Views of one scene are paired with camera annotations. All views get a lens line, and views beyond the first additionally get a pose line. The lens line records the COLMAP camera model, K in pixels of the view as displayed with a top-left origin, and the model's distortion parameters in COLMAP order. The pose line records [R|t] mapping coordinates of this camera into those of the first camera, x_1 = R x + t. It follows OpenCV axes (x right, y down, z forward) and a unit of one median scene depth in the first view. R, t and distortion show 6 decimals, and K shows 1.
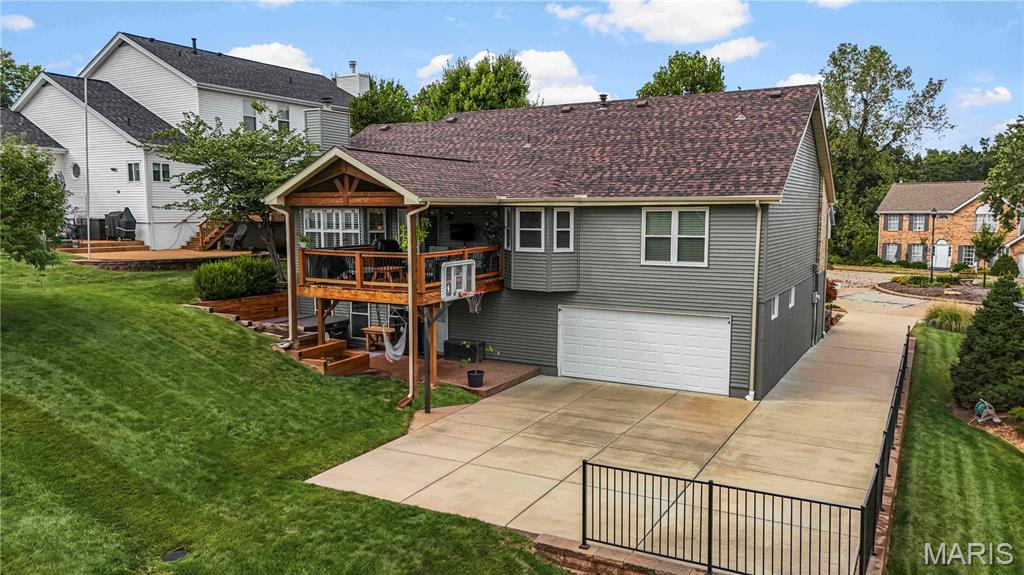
lens RADIAL K [[758.4, 0, 511.3], [0, 758.4, 274.9], [0, 0, 1]] dist [0.052942, -0.005327]
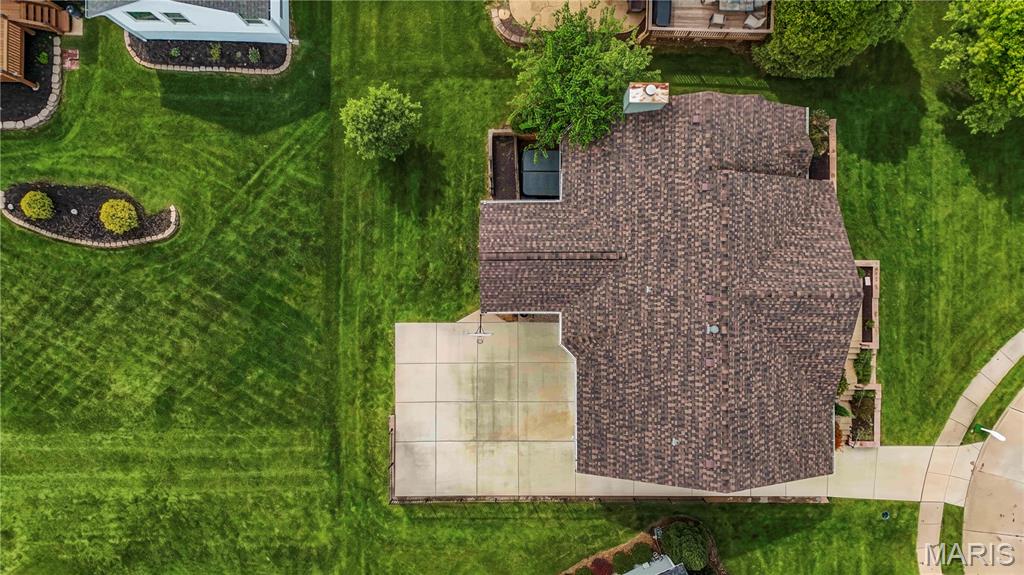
lens RADIAL K [[758.4, 0, 511.3], [0, 758.4, 274.9], [0, 0, 1]] dist [0.052942, -0.005327]
pose [[0.474092, 0.880323, -0.016378, -0.115427], [-0.100480, 0.072574, 0.992289, -1.782612], [0.874723, -0.468790, 0.122861, 0.751620]]
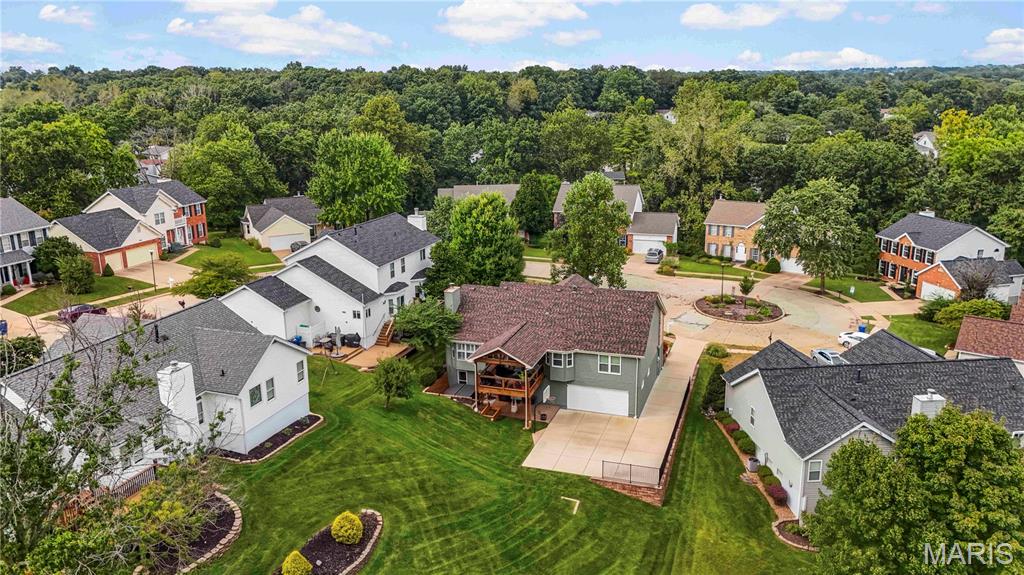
lens RADIAL K [[758.4, 0, 511.3], [0, 758.4, 274.9], [0, 0, 1]] dist [0.052942, -0.005327]
pose [[0.986371, -0.056549, 0.154515, -0.551436], [0.032430, 0.987480, 0.154375, -0.798945], [-0.161310, -0.147260, 0.975855, -1.623199]]
